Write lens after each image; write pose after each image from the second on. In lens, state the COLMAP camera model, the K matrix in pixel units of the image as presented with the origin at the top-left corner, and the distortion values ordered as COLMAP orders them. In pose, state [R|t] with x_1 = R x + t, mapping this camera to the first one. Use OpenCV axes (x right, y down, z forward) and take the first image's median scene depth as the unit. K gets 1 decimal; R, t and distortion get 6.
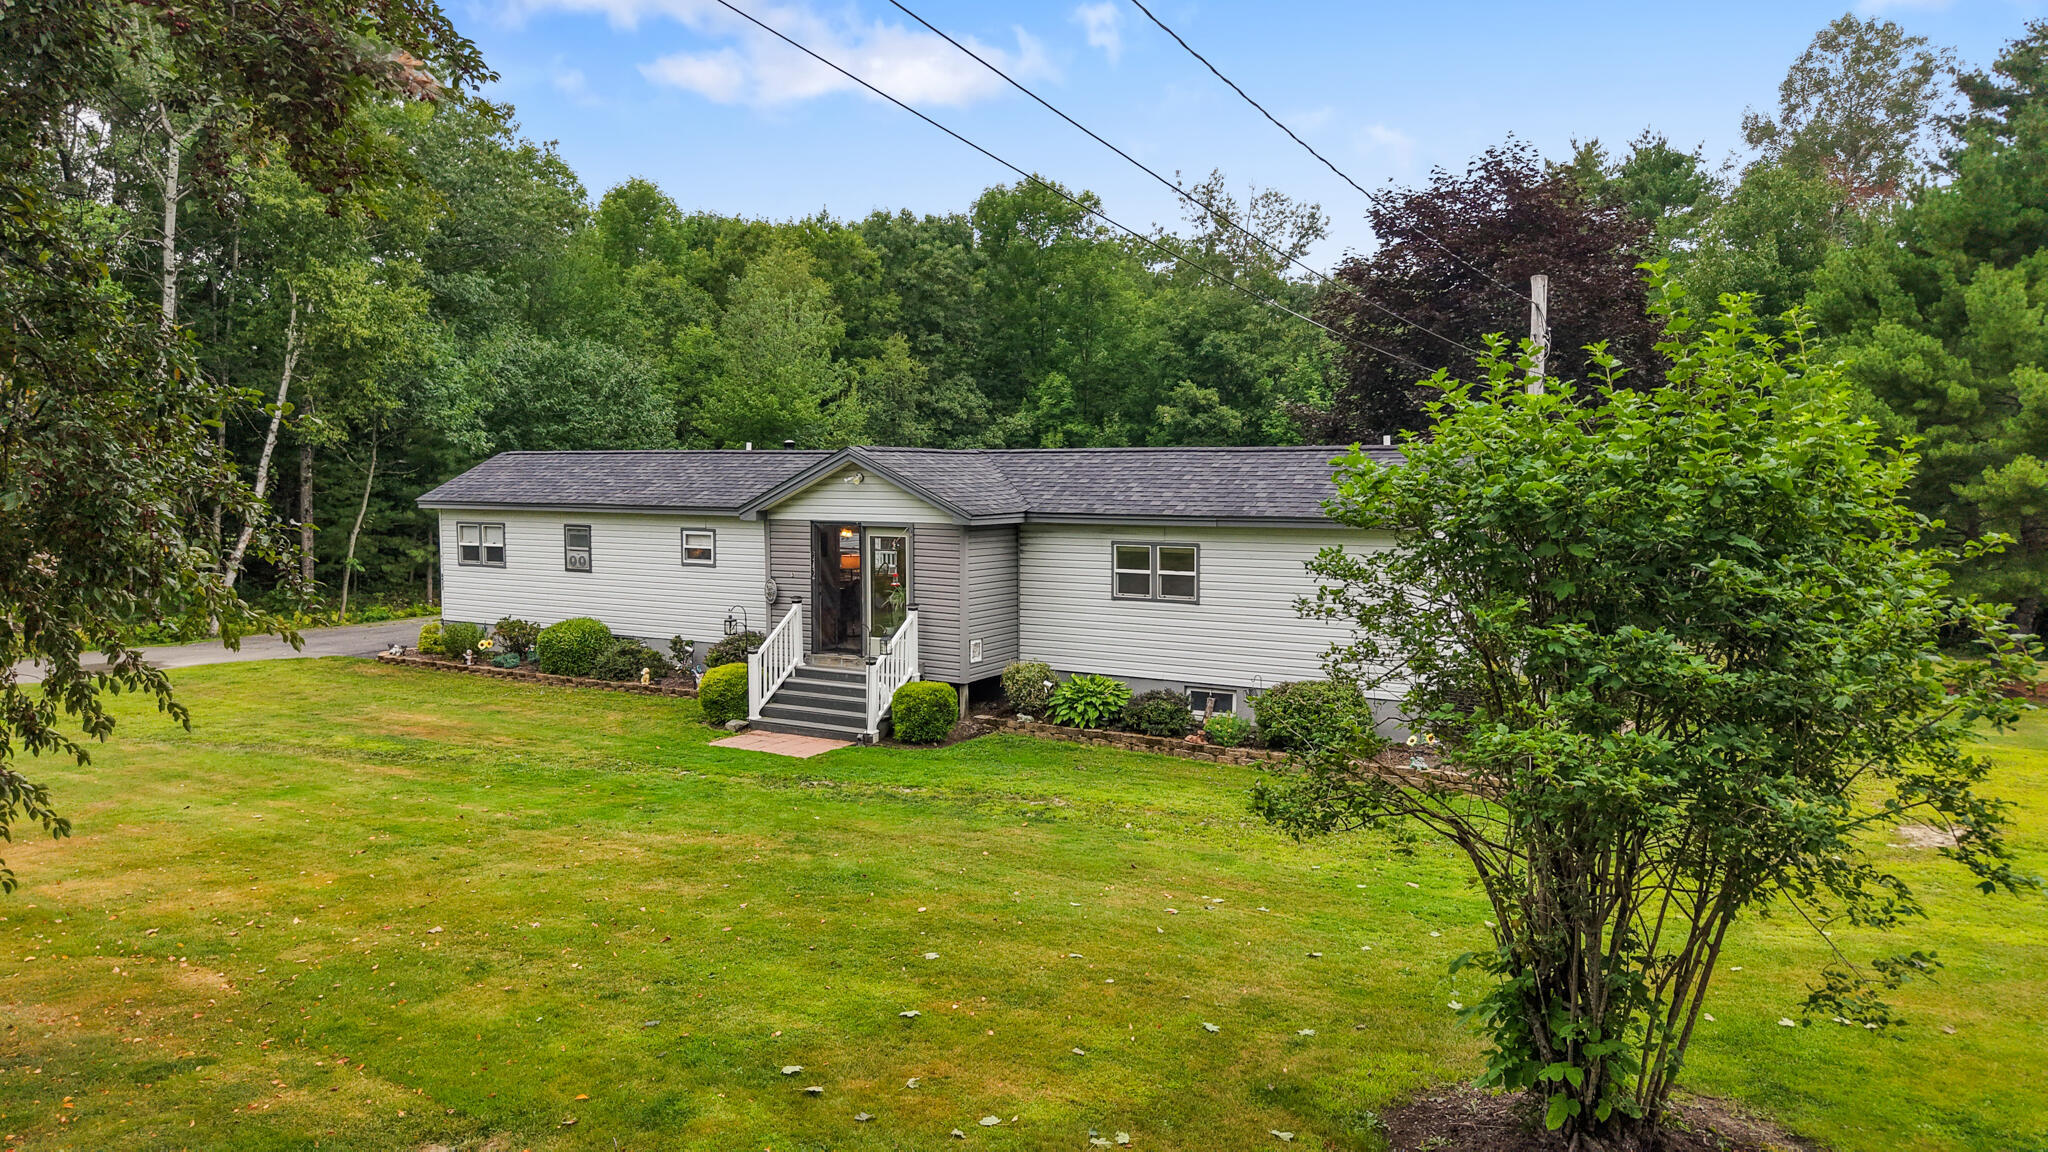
lens RADIAL K [[1394.2, 0, 1009.5], [0, 1394.2, 587.5], [0, 0, 1]] dist [0.030103, -0.036299]
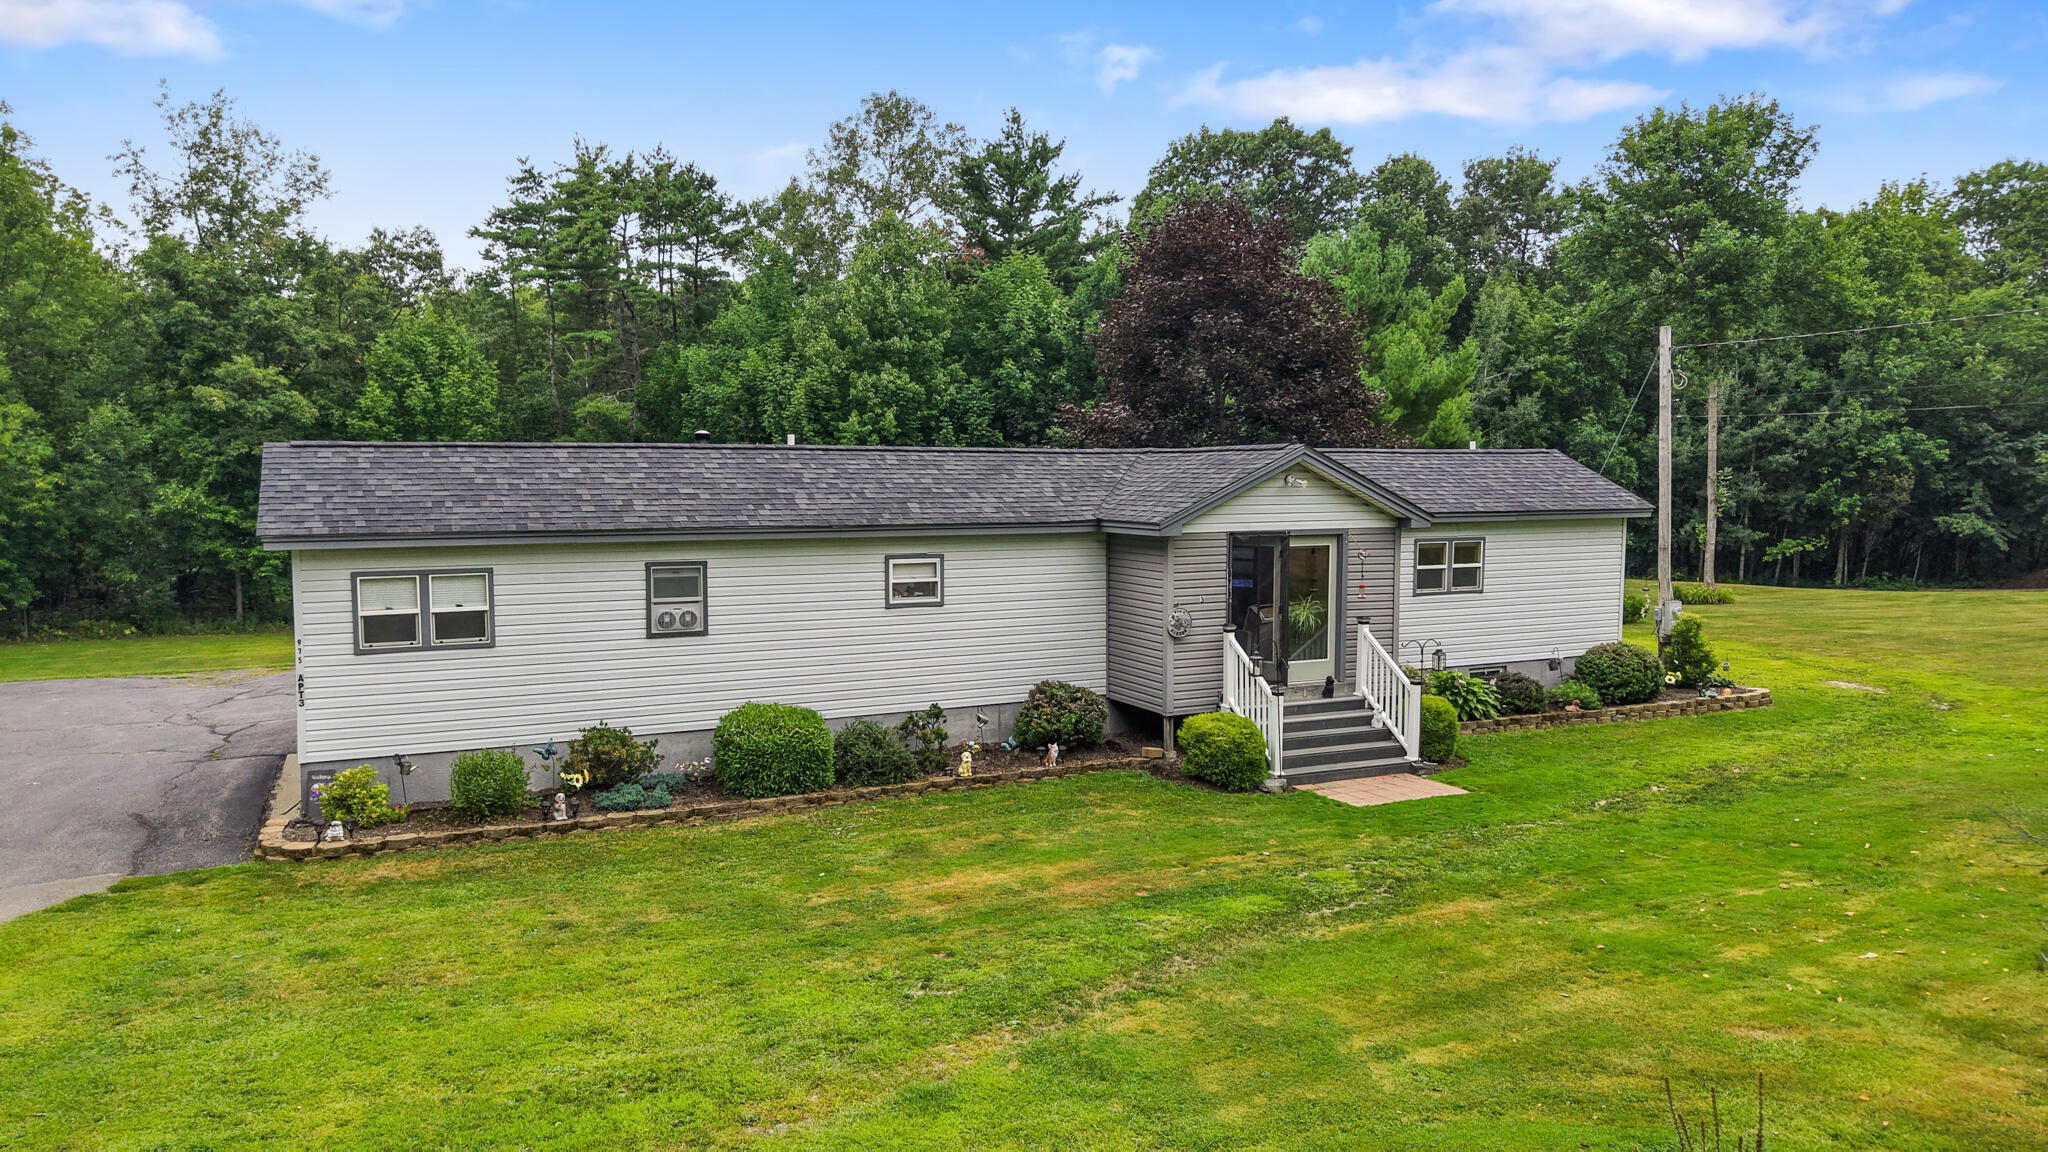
lens RADIAL K [[1394.2, 0, 1034.8], [0, 1394.2, 569.3], [0, 0, 1]] dist [0.030103, -0.036299]
pose [[0.544487, -0.062564, 0.836433, -0.743829], [0.071760, 0.997033, 0.027864, -0.047298], [-0.835694, 0.044851, 0.547361, 0.523299]]
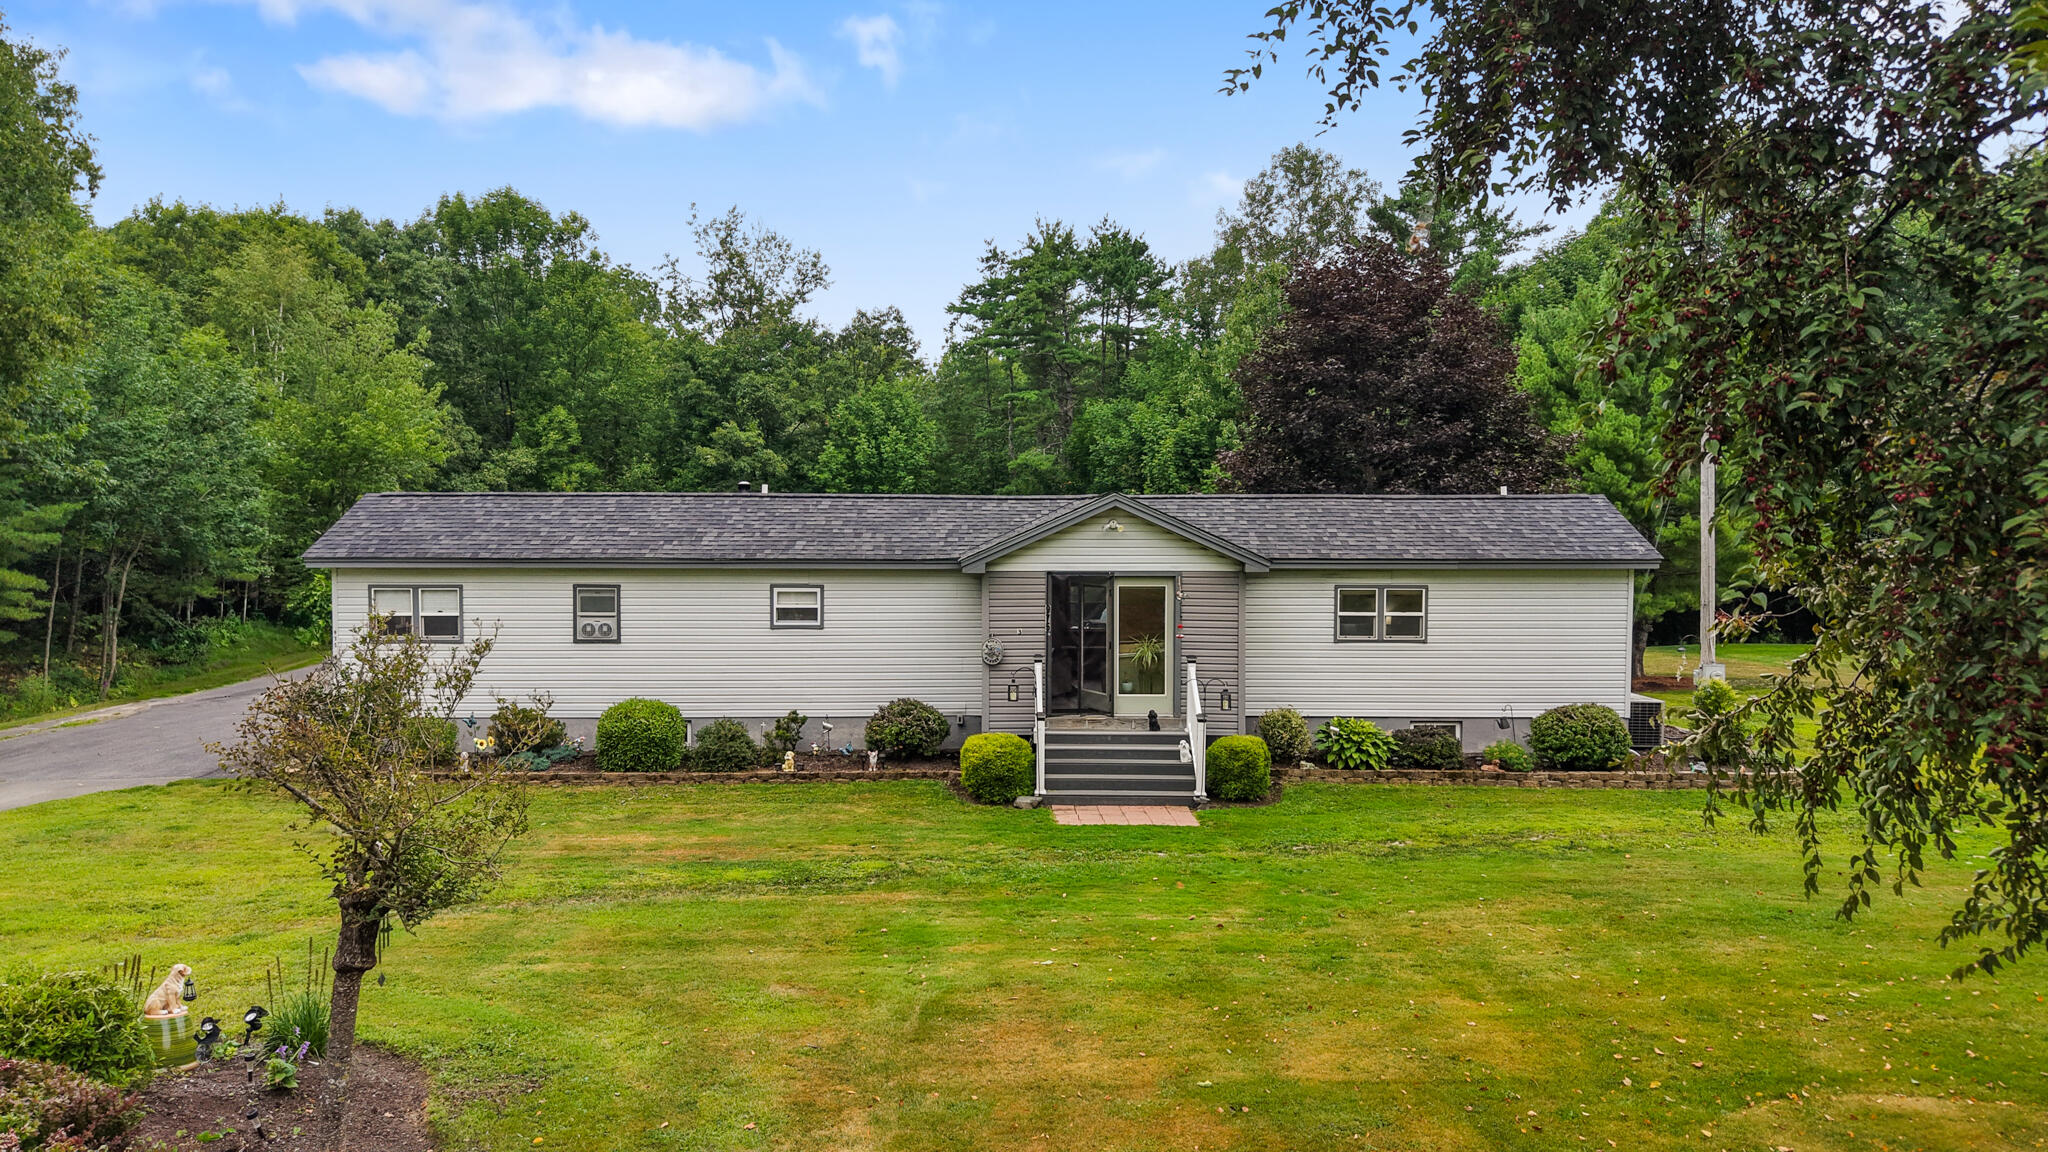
lens RADIAL K [[1394.2, 0, 1012.6], [0, 1394.2, 584.8], [0, 0, 1]] dist [0.030103, -0.036299]
pose [[0.852800, -0.025924, 0.521595, -0.523353], [0.042732, 0.998882, -0.020220, -0.018197], [-0.520487, 0.039533, 0.852954, 0.191464]]
